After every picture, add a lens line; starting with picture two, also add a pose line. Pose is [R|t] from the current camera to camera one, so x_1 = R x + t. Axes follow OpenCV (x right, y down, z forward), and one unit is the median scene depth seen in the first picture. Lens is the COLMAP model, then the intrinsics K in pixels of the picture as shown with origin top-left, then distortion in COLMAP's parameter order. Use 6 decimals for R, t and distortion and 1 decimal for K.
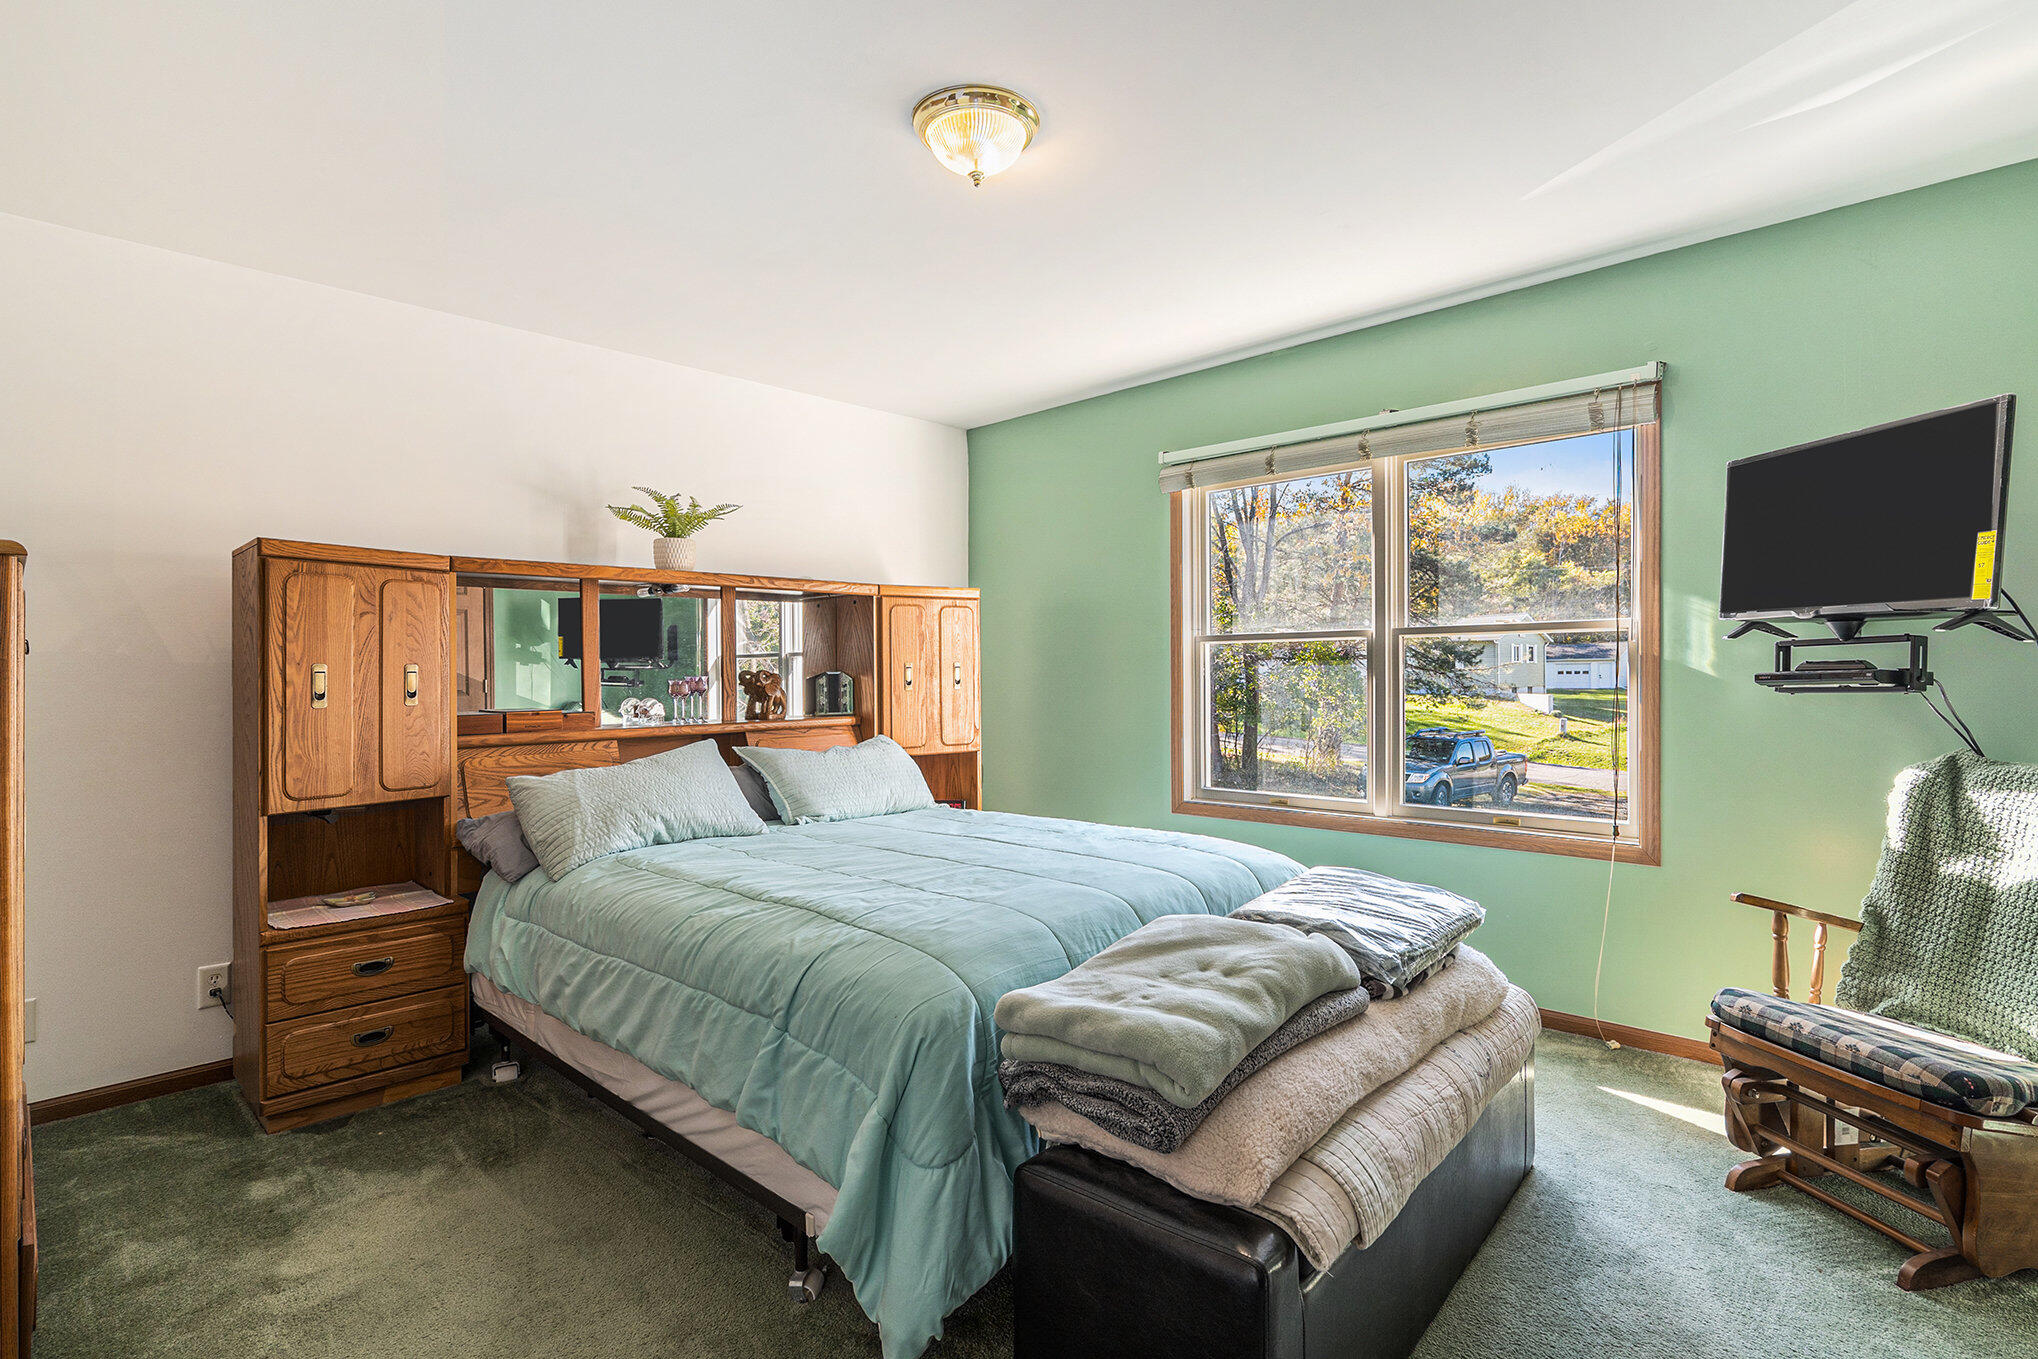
lens RADIAL K [[978.0, 0, 1015.7], [0, 978.0, 670.2], [0, 0, 1]] dist [-0.003231, -0.000750]
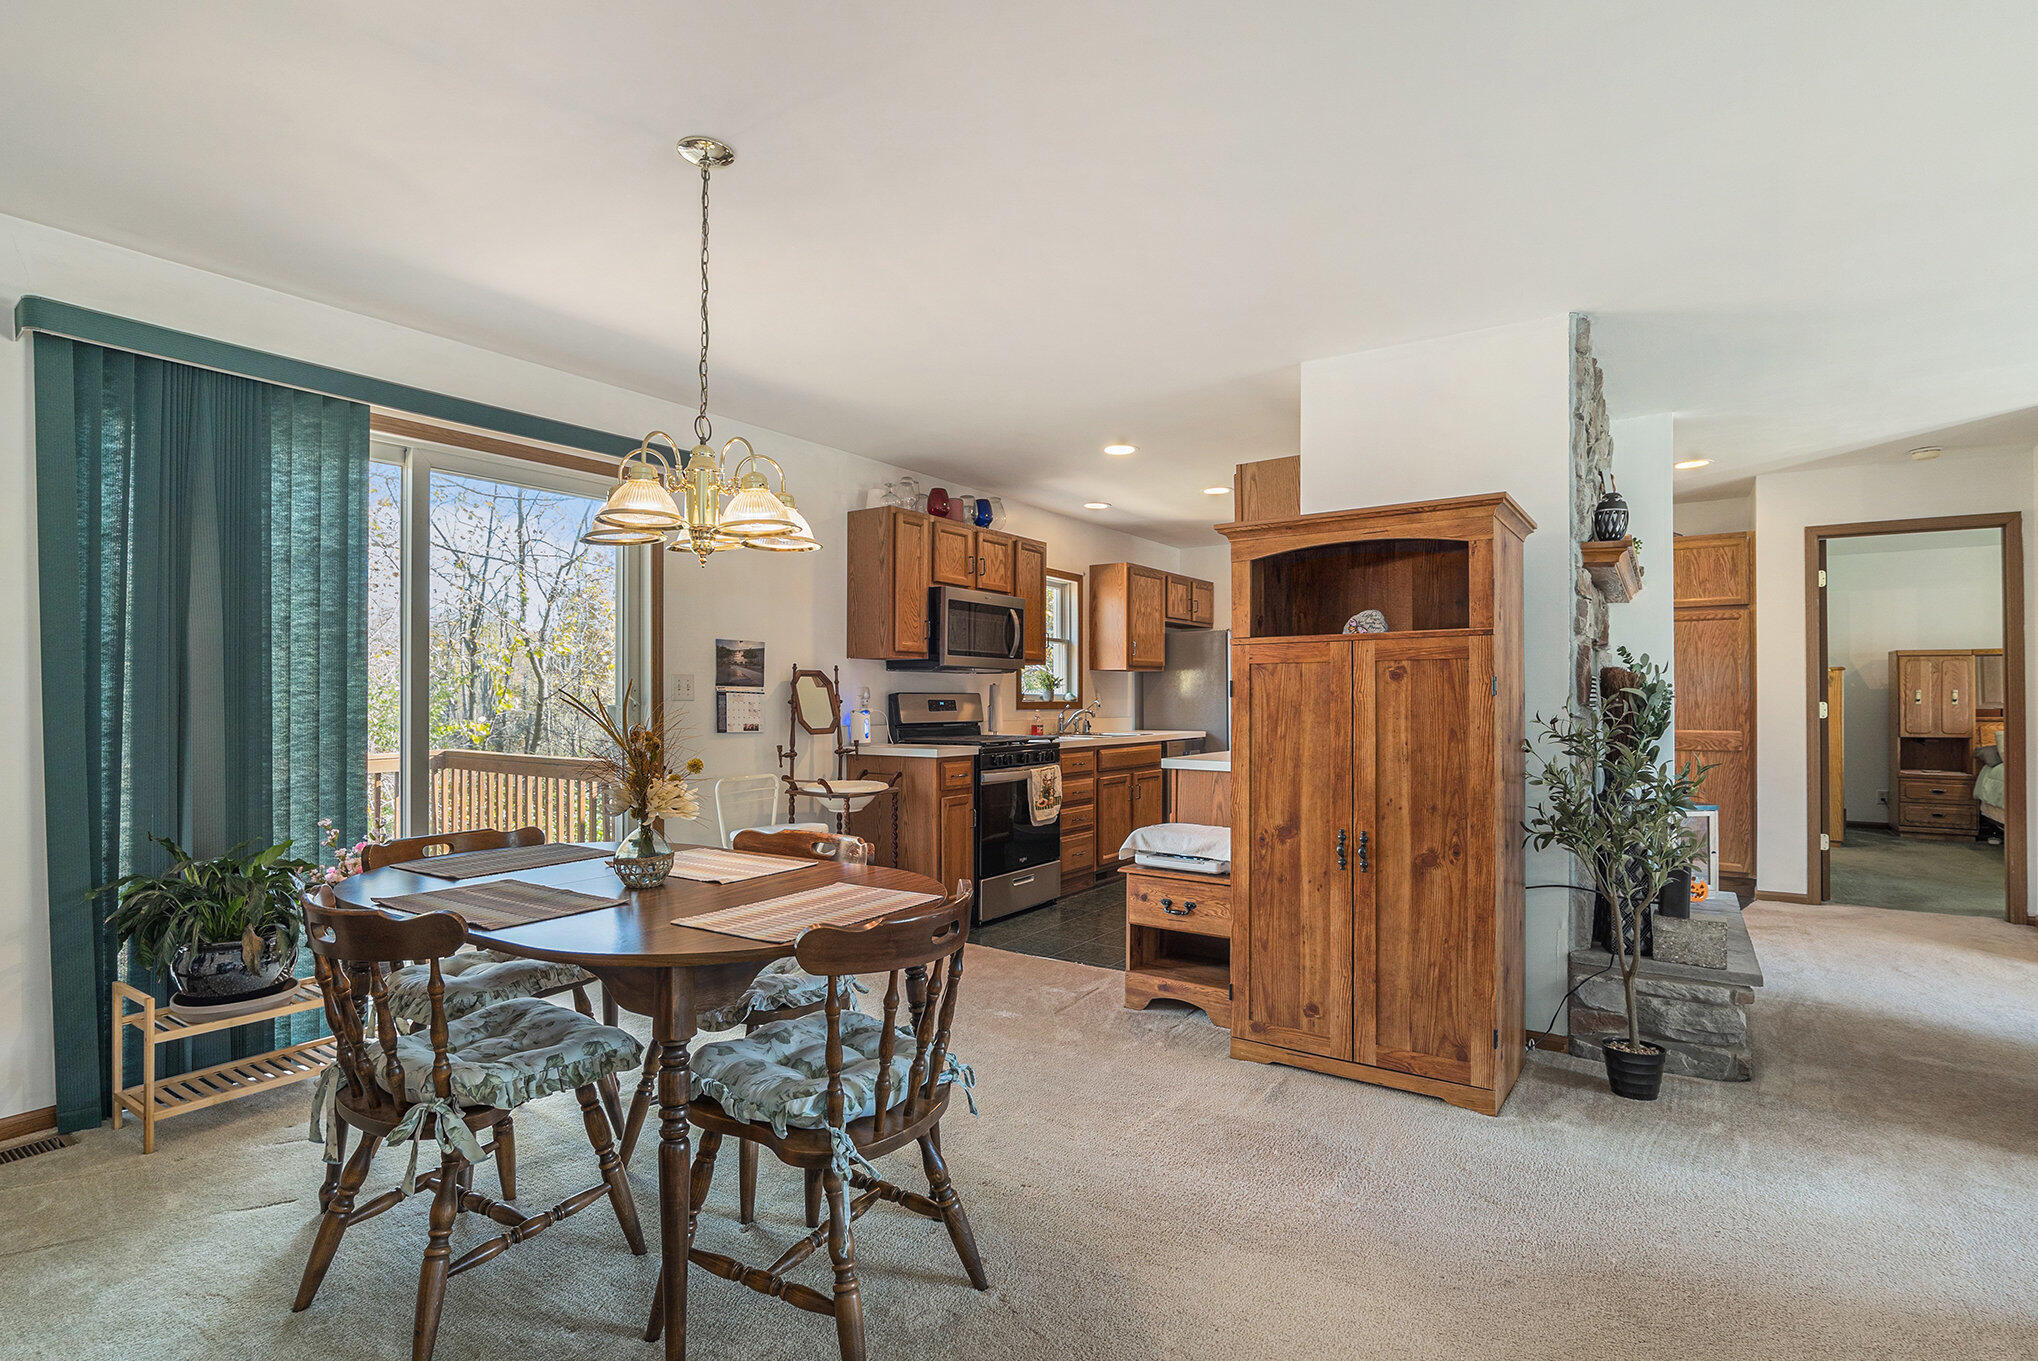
lens RADIAL K [[981.0, 0, 1028.2], [0, 981.0, 681.4], [0, 0, 1]] dist [0.002863, 0.000311]
pose [[0.174393, -0.002321, -0.984673, 1.736254], [0.002357, 0.999995, -0.001939, -0.030993], [0.984673, -0.001983, 0.174398, -2.158786]]
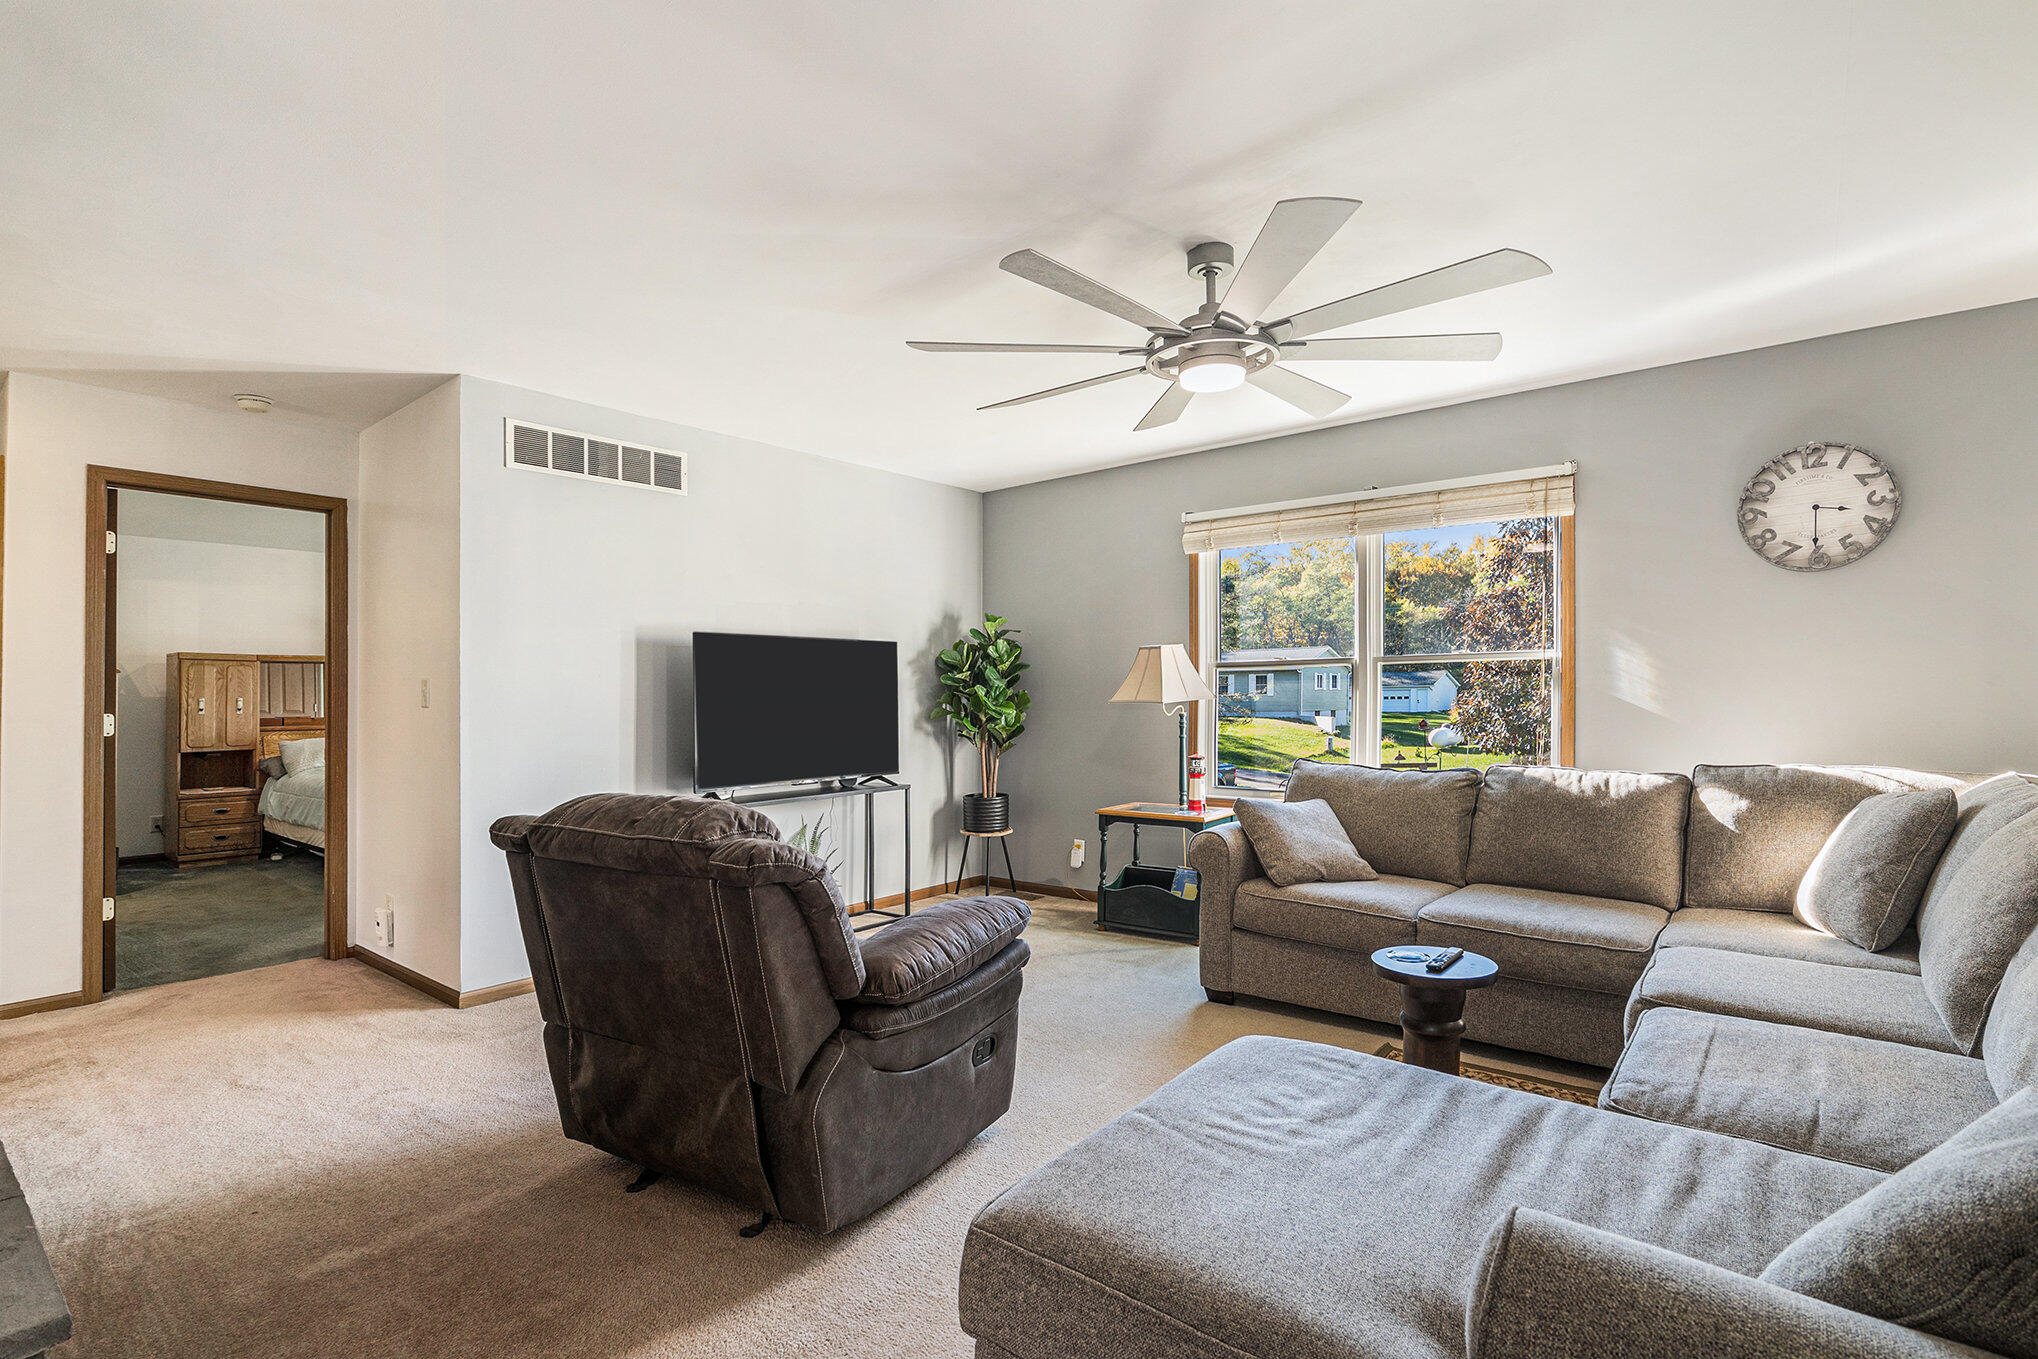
lens RADIAL K [[981.0, 0, 1029.5], [0, 981.0, 681.7], [0, 0, 1]] dist [0.002863, 0.000311]
pose [[0.997880, 0.002910, 0.065022, 1.322162], [-0.002114, 0.999922, -0.012298, -0.021828], [-0.065053, 0.012134, 0.997808, -1.765283]]
